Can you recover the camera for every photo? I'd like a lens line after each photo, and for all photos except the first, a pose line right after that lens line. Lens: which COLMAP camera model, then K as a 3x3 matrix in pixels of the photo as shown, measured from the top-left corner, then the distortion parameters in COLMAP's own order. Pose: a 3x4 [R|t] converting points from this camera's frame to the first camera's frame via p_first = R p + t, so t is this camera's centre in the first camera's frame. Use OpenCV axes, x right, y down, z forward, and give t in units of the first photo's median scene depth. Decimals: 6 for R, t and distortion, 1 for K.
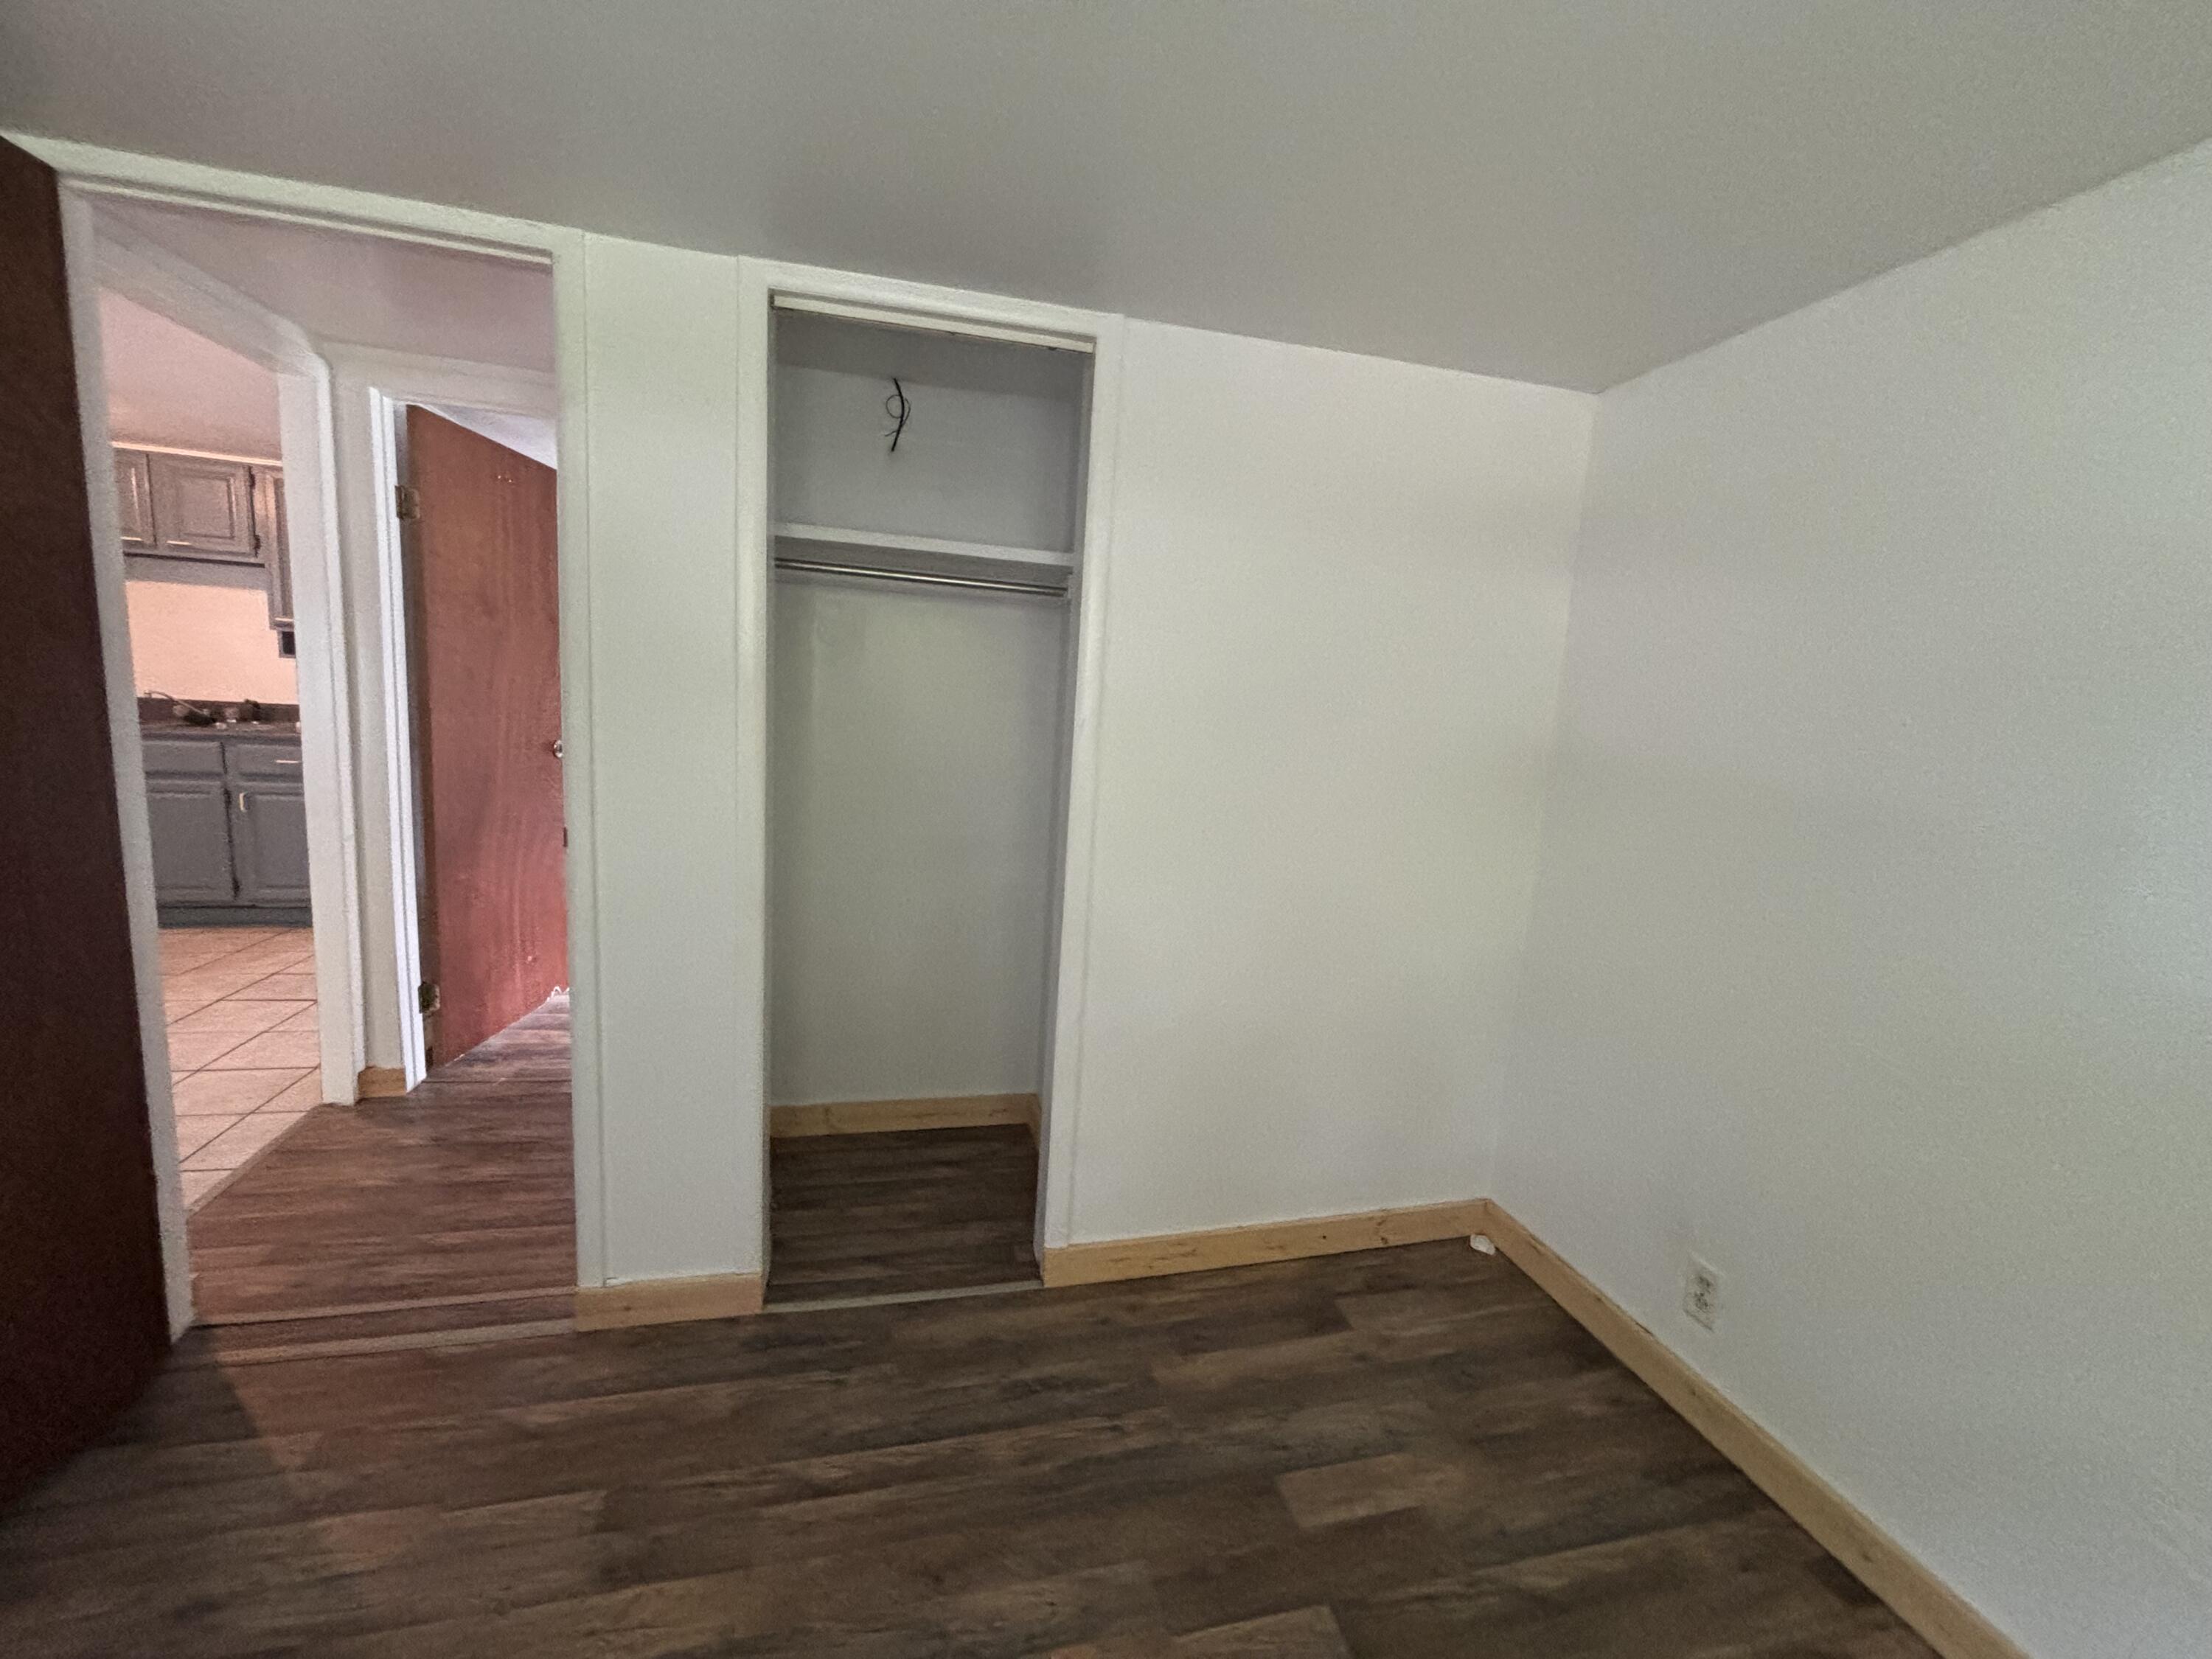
lens RADIAL K [[894.2, 0, 1105.8], [0, 894.2, 818.9], [0, 0, 1]] dist [-0.000328, 0.000984]
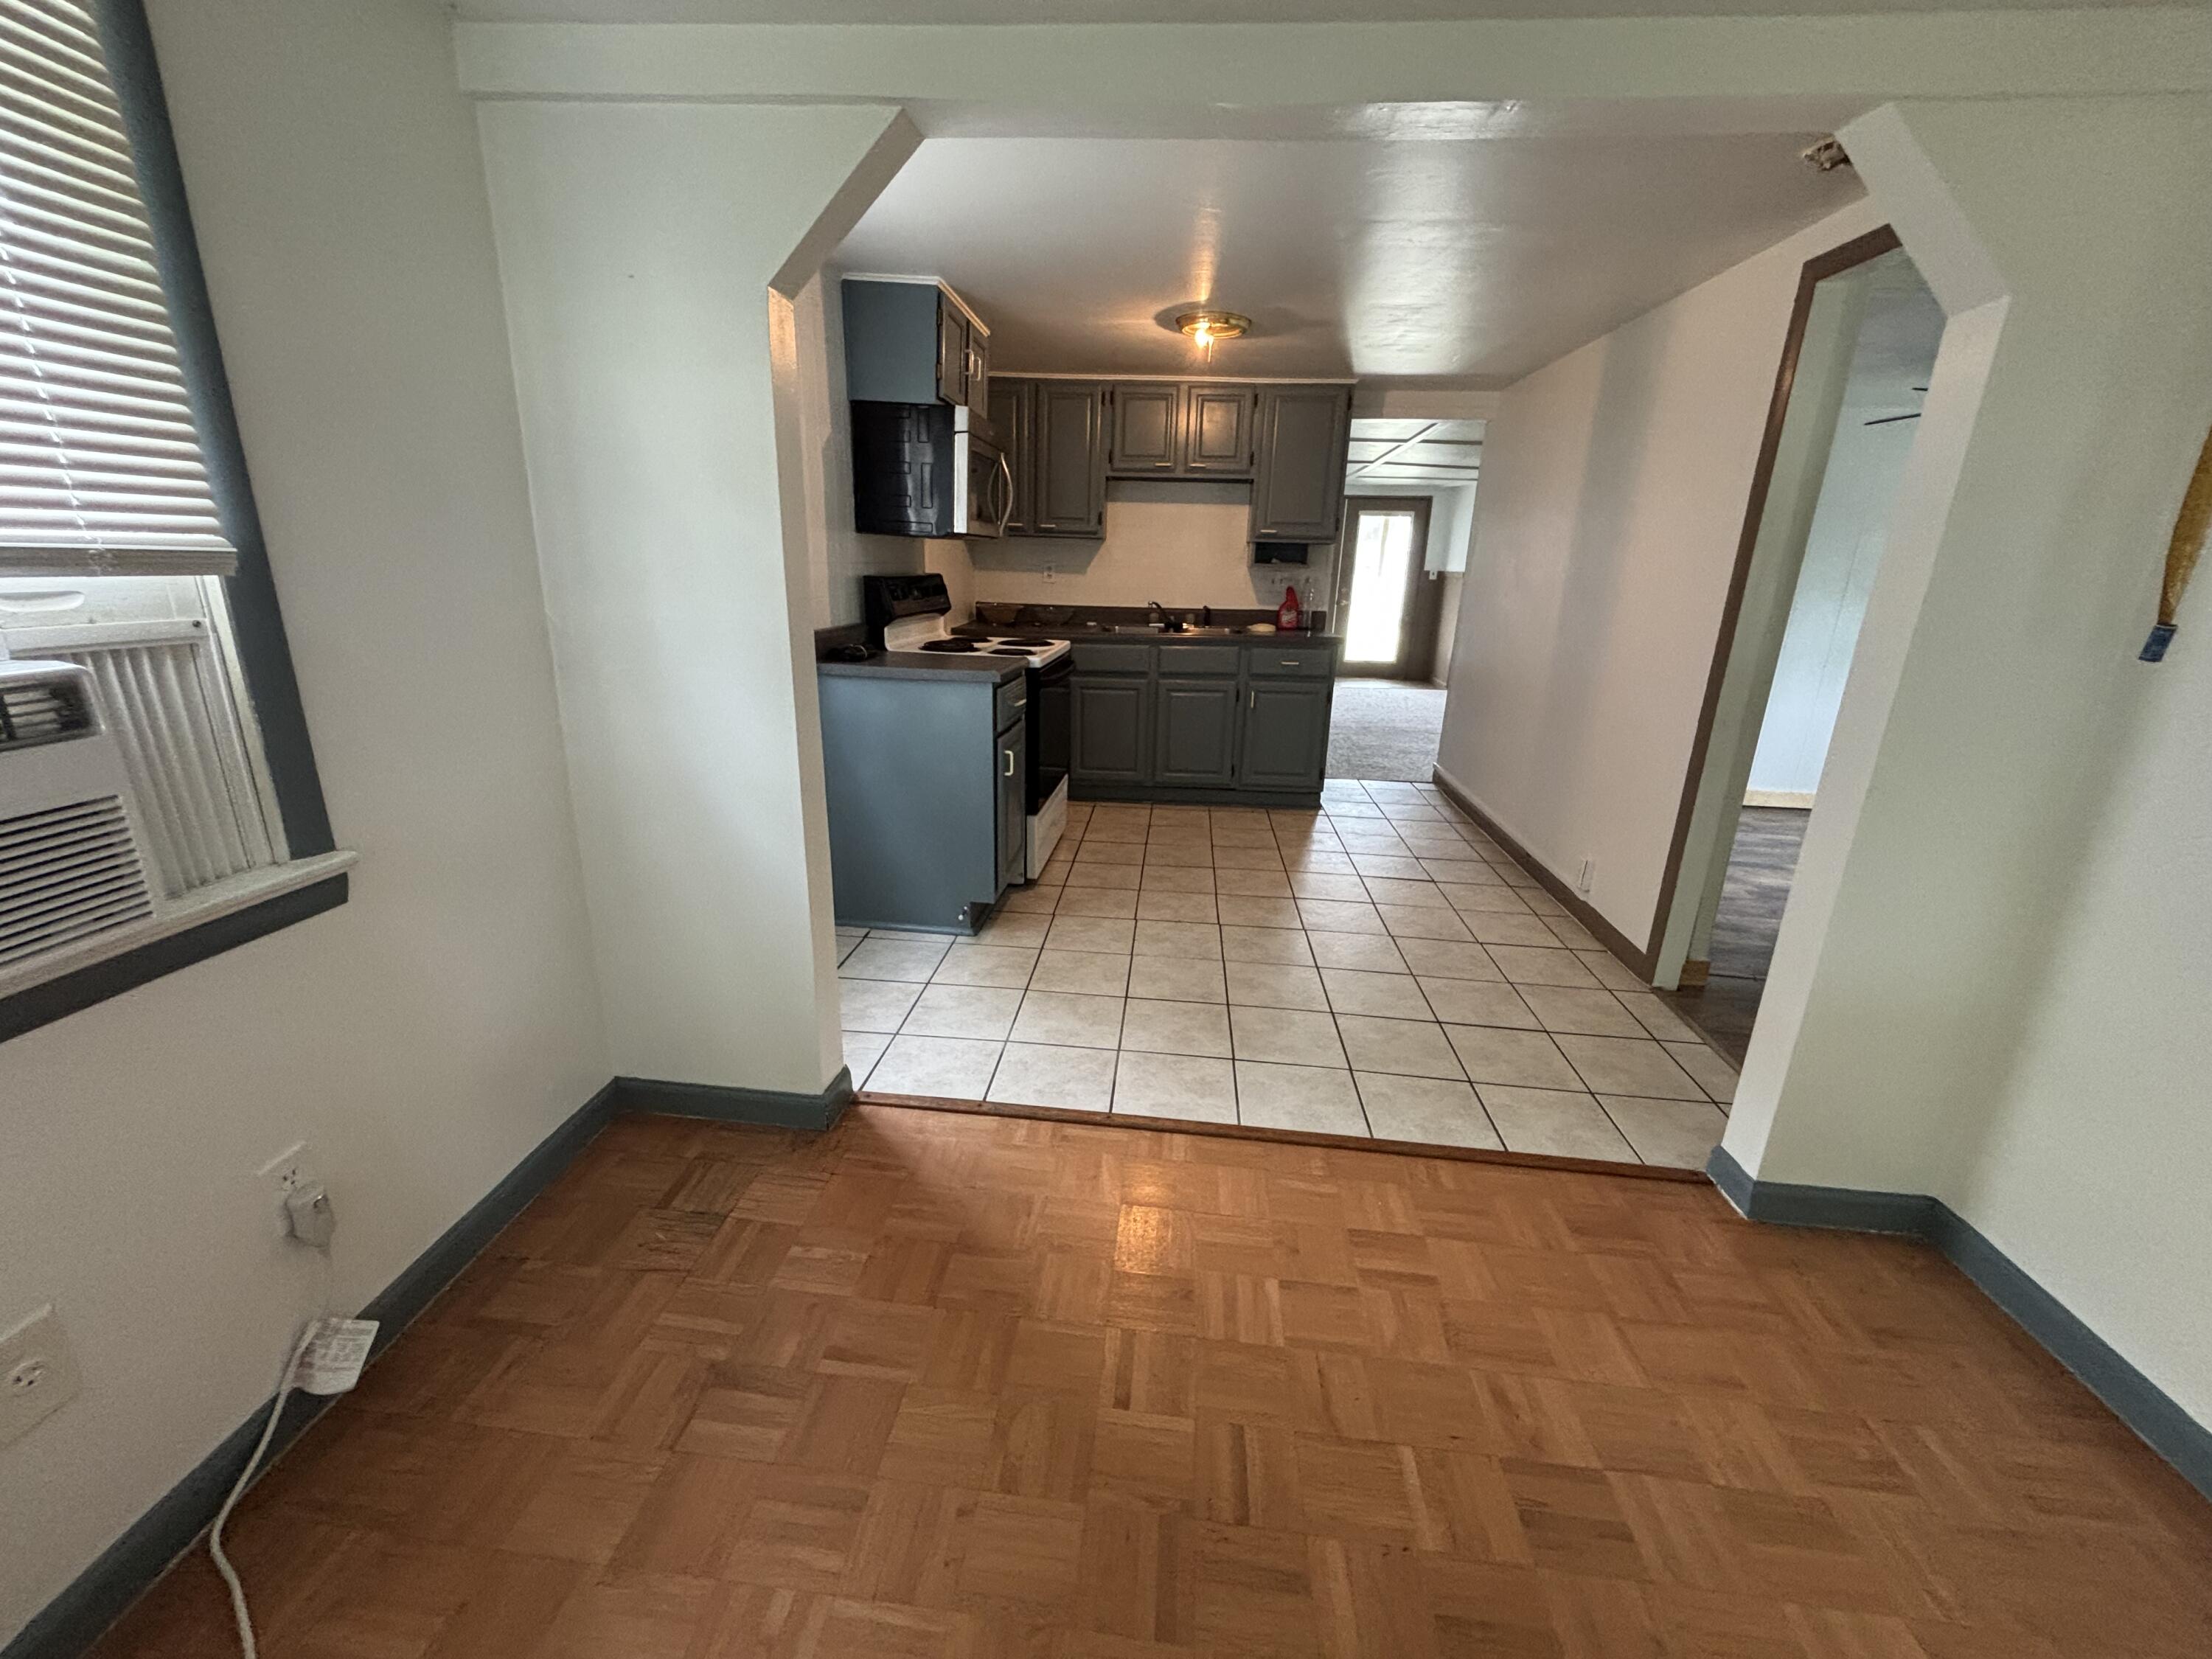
lens RADIAL K [[894.2, 0, 1104.9], [0, 894.2, 843.0], [0, 0, 1]] dist [-0.000328, 0.000984]
pose [[0.947545, 0.070457, -0.311759, -0.659979], [-0.019348, 0.986256, 0.164085, -0.018695], [0.319035, -0.149446, 0.935886, -0.140966]]
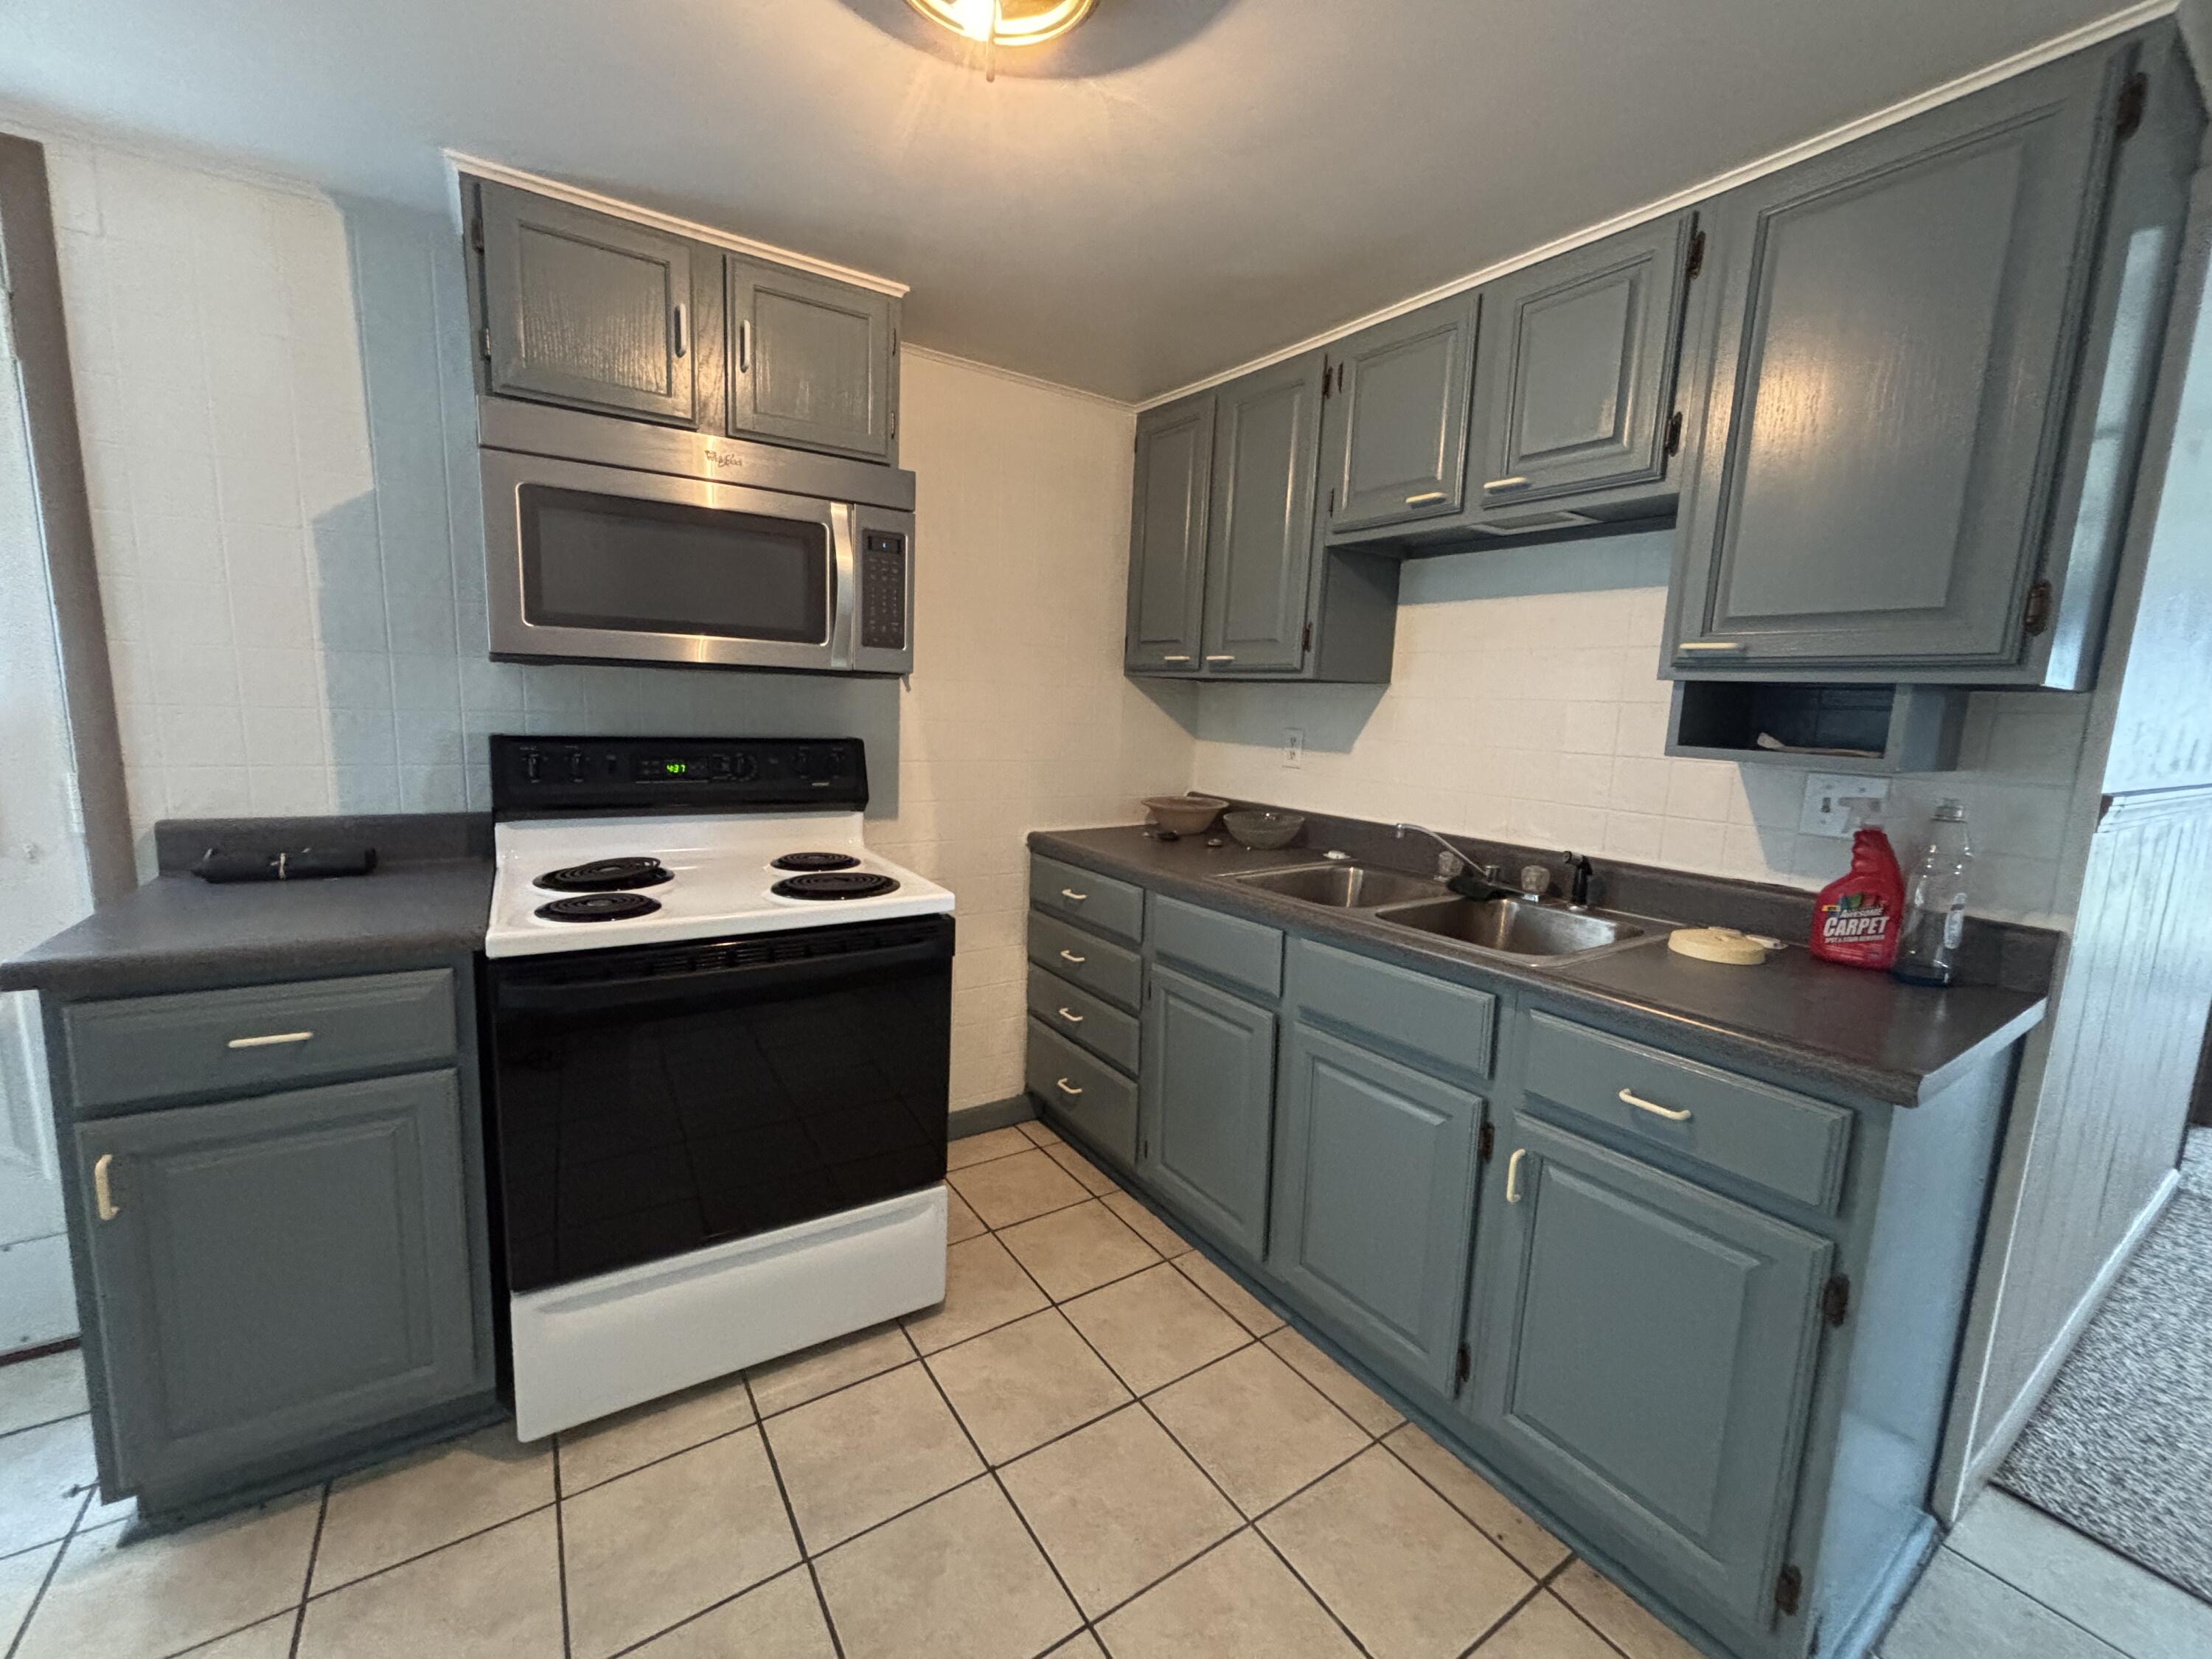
lens RADIAL K [[894.2, 0, 1103.0], [0, 894.2, 827.7], [0, 0, 1]] dist [-0.000328, 0.000984]
pose [[0.341056, 0.096163, -0.935111, -0.604323], [-0.147433, 0.987915, 0.047821, -0.124255], [0.928409, 0.121557, 0.351112, 0.609343]]
